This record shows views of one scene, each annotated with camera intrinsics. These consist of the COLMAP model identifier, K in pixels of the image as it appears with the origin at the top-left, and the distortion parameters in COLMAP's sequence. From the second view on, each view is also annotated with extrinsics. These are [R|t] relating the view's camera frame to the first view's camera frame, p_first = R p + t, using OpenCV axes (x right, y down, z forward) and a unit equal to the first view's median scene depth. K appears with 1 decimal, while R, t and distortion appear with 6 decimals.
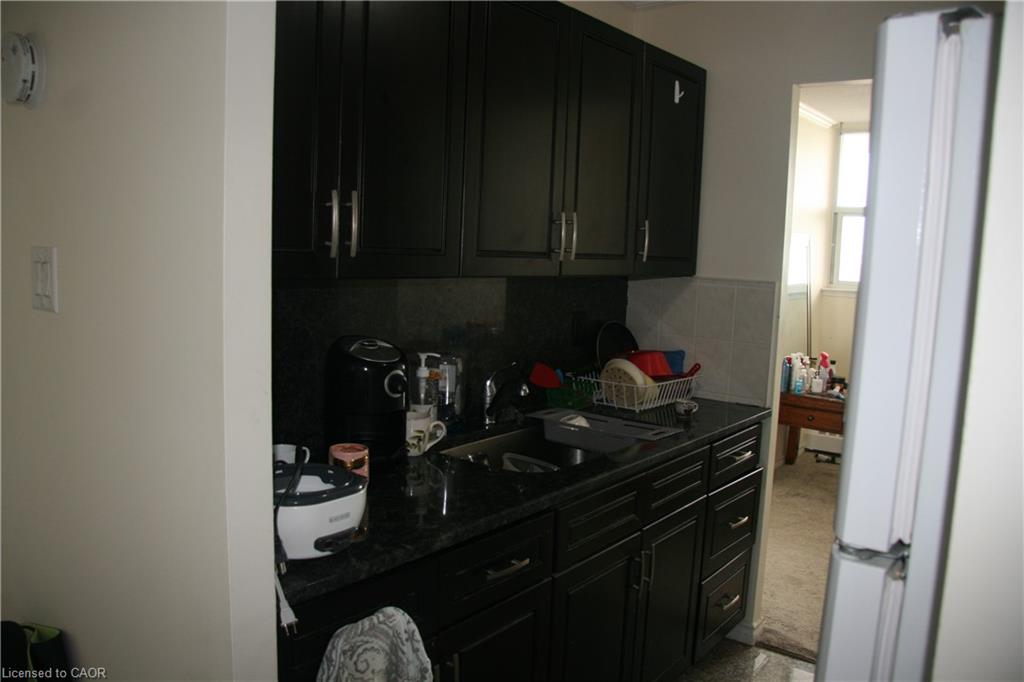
lens RADIAL K [[810.7, 0, 515.1], [0, 810.7, 355.5], [0, 0, 1]] dist [-0.164783, 0.126352]
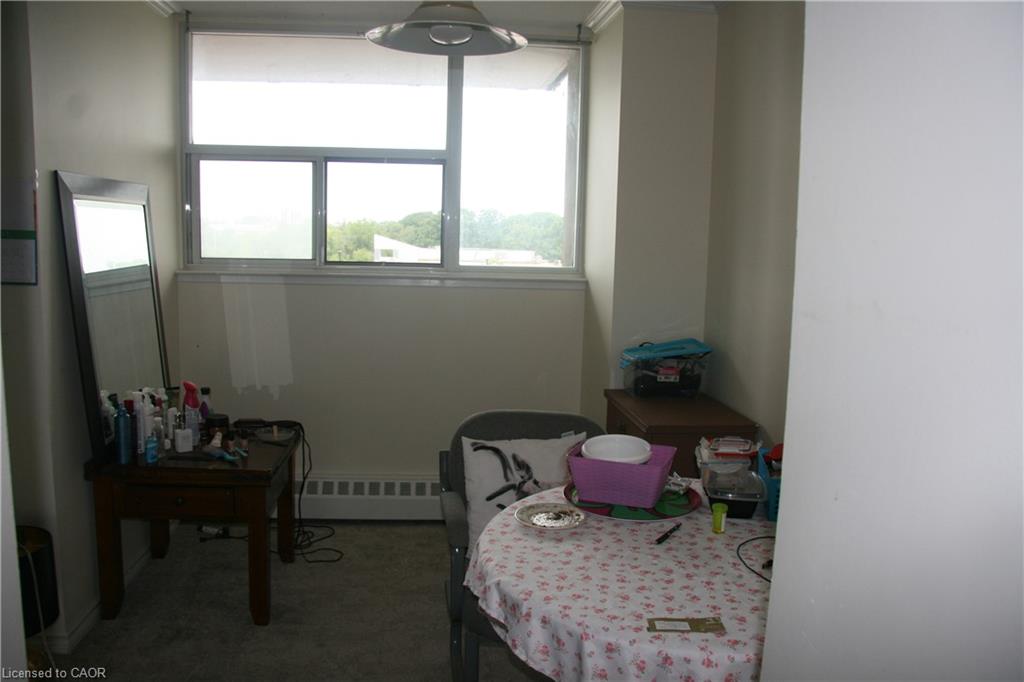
lens RADIAL K [[810.7, 0, 515.1], [0, 810.7, 355.5], [0, 0, 1]] dist [-0.164783, 0.126352]
pose [[0.722484, -0.119415, 0.680998, 0.165040], [0.084833, 0.992840, 0.084096, -0.052473], [-0.686164, -0.002987, 0.727441, 0.401190]]
